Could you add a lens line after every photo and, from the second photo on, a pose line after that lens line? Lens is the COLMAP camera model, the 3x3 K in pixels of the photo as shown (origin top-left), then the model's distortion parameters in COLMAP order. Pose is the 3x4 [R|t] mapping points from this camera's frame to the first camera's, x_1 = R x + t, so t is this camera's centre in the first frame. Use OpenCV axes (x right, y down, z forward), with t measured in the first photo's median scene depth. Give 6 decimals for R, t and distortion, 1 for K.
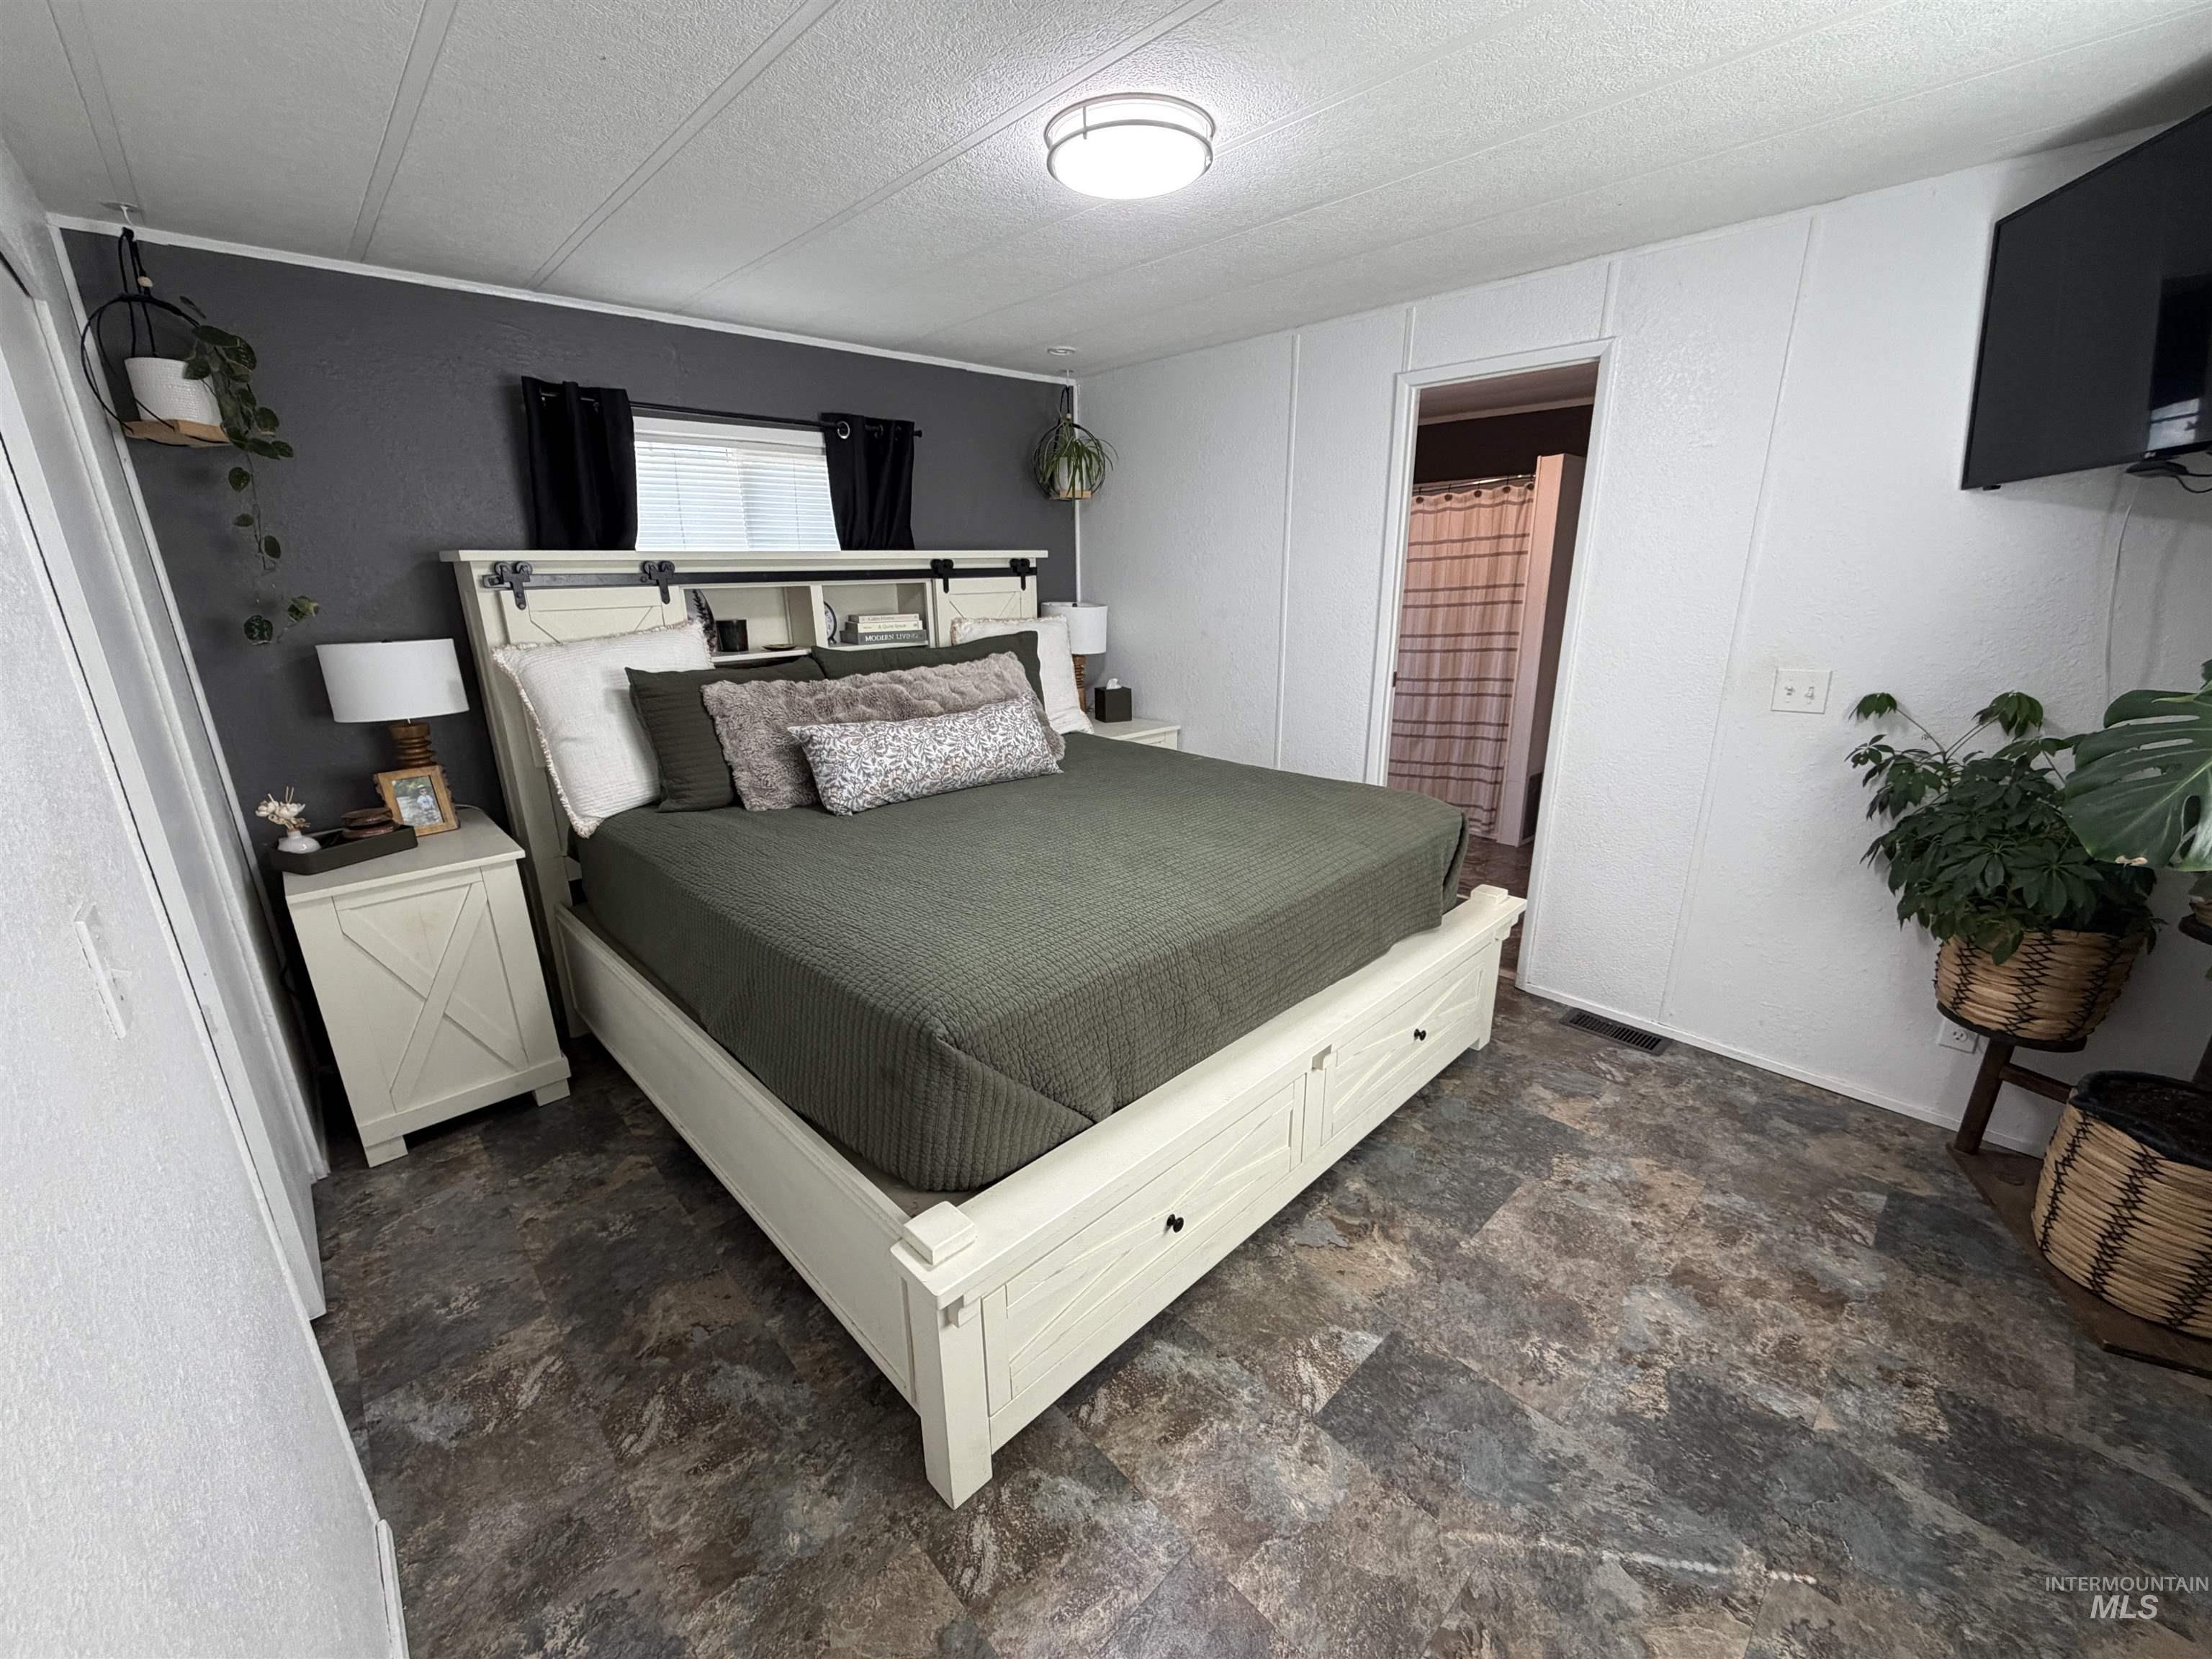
lens RADIAL K [[878.3, 0, 1102.1], [0, 878.3, 831.4], [0, 0, 1]] dist [-0.000842, -0.000067]
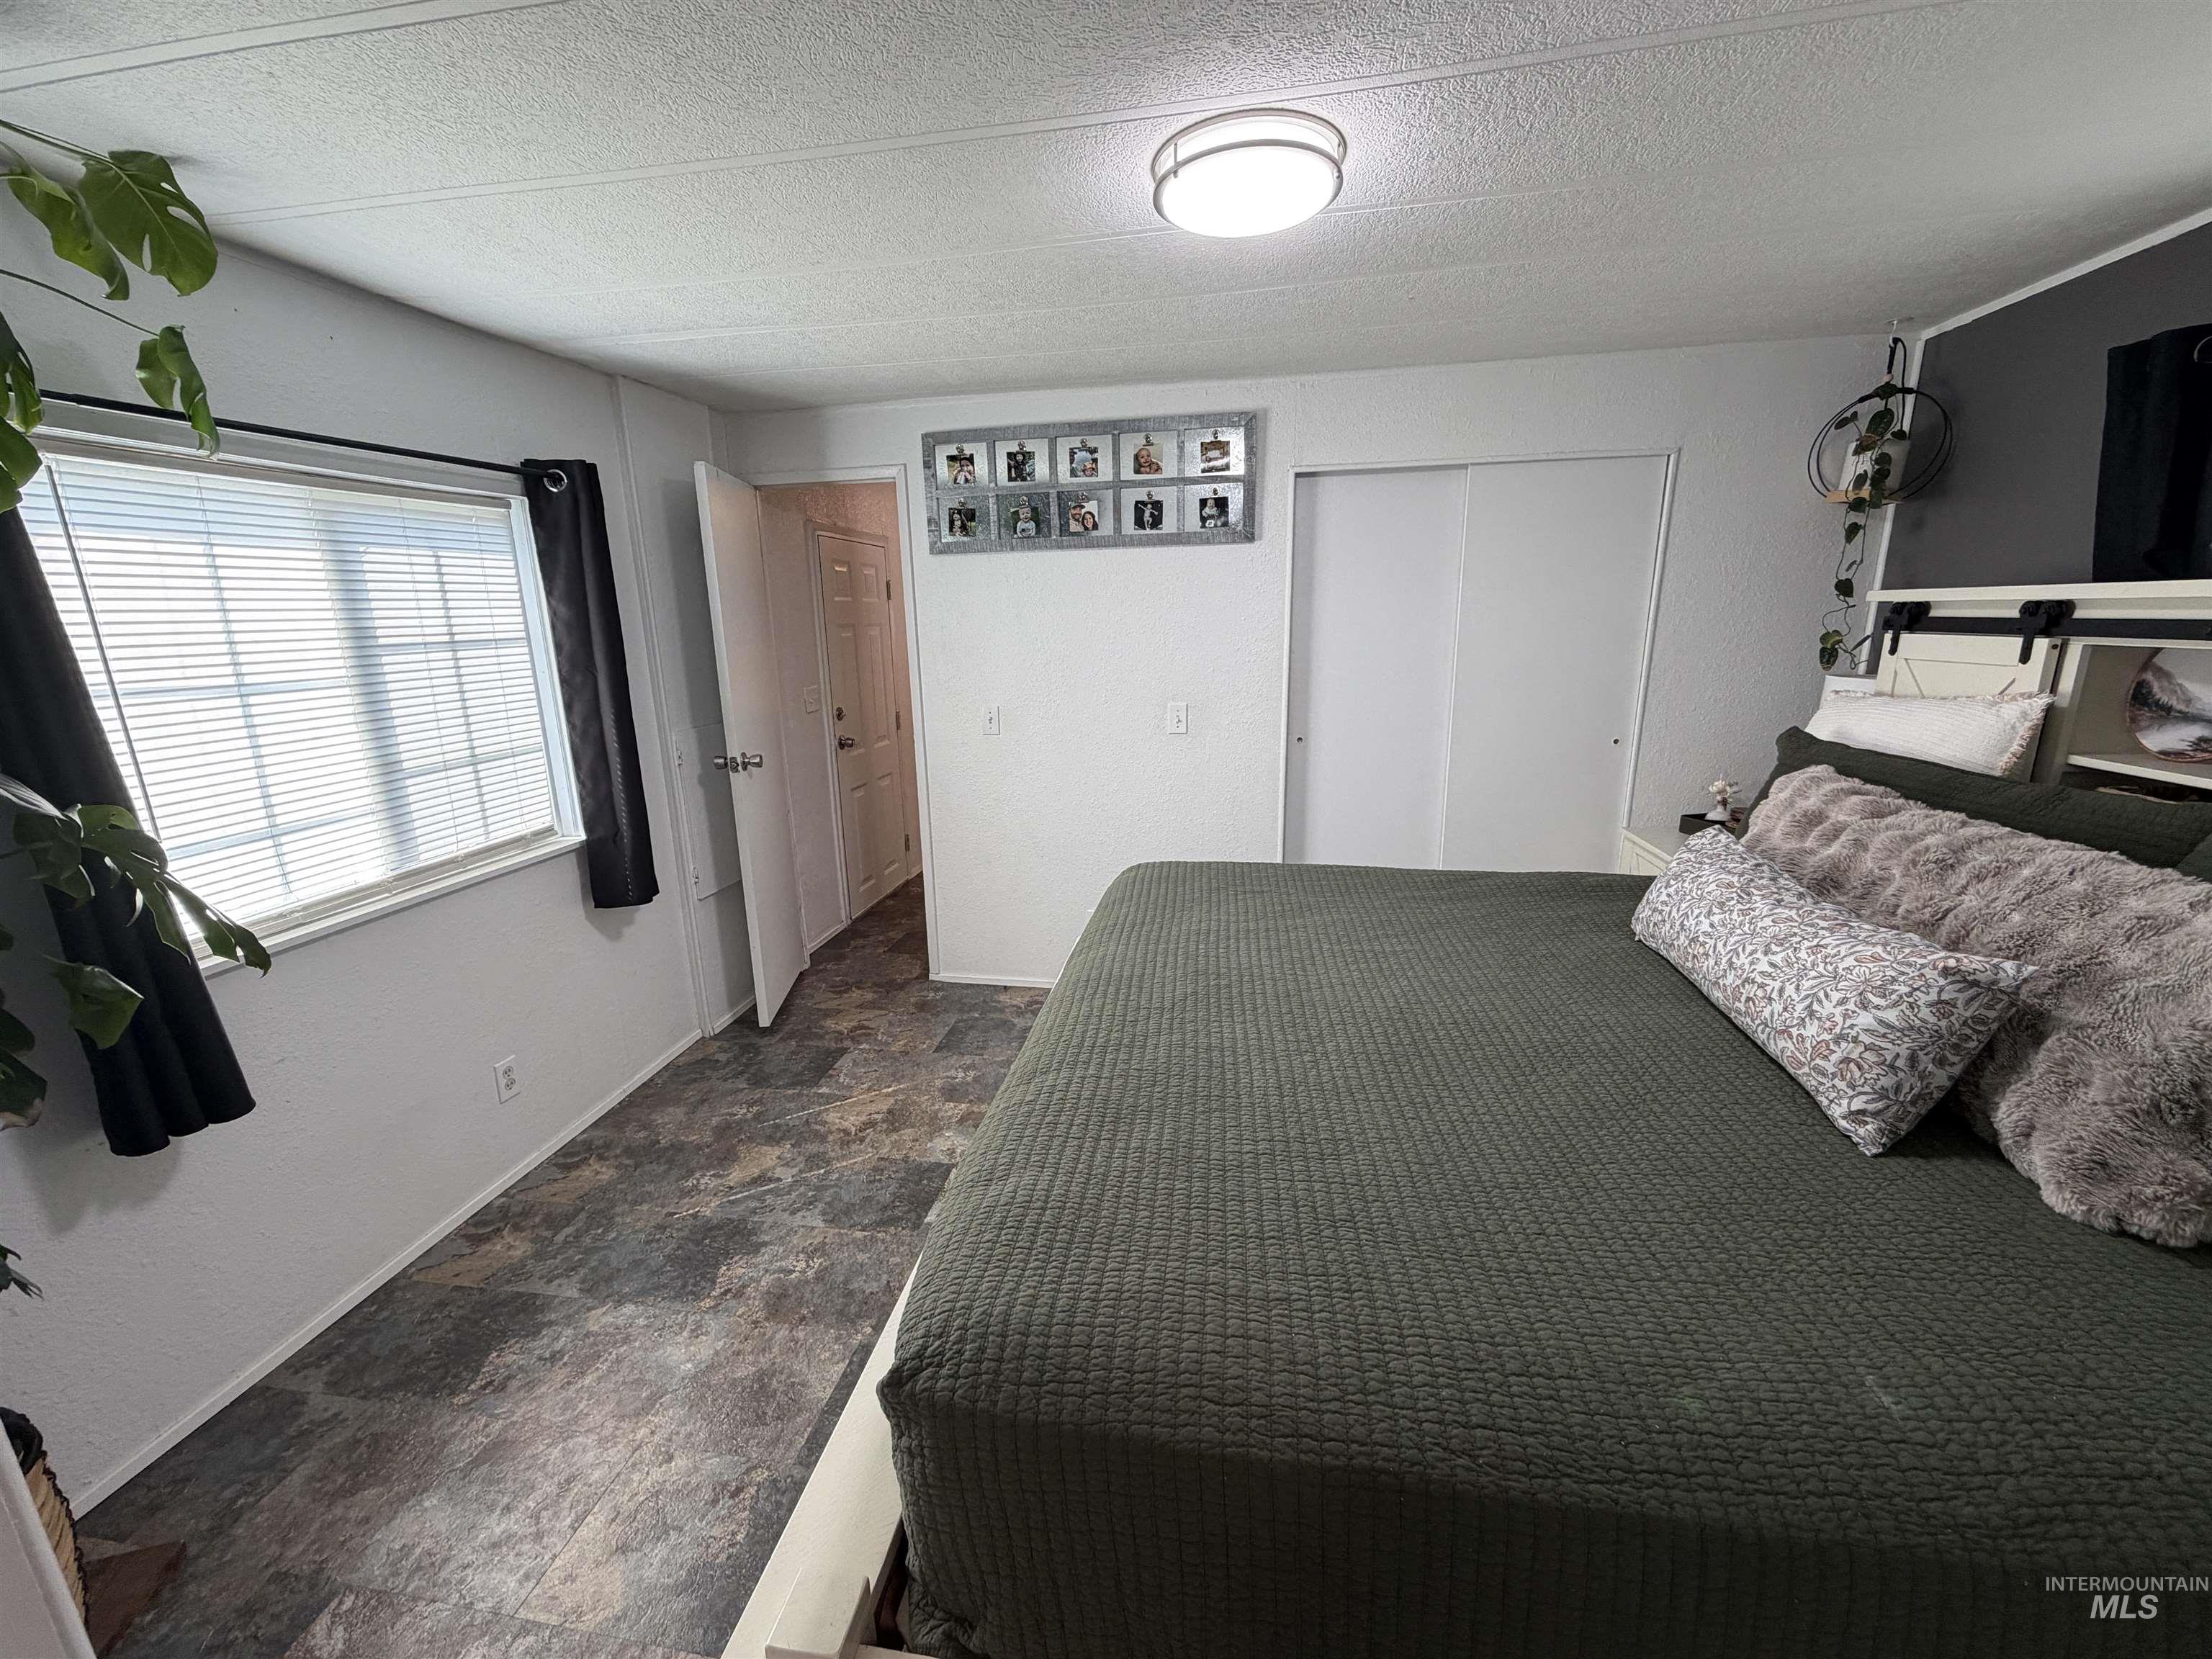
lens RADIAL K [[878.3, 0, 1102.1], [0, 878.3, 831.4], [0, 0, 1]] dist [-0.000842, -0.000067]
pose [[-0.797927, 0.173728, -0.577175, 0.783860], [-0.137440, 0.879897, 0.454853, -0.586262], [0.586876, 0.442266, -0.678217, 1.831671]]
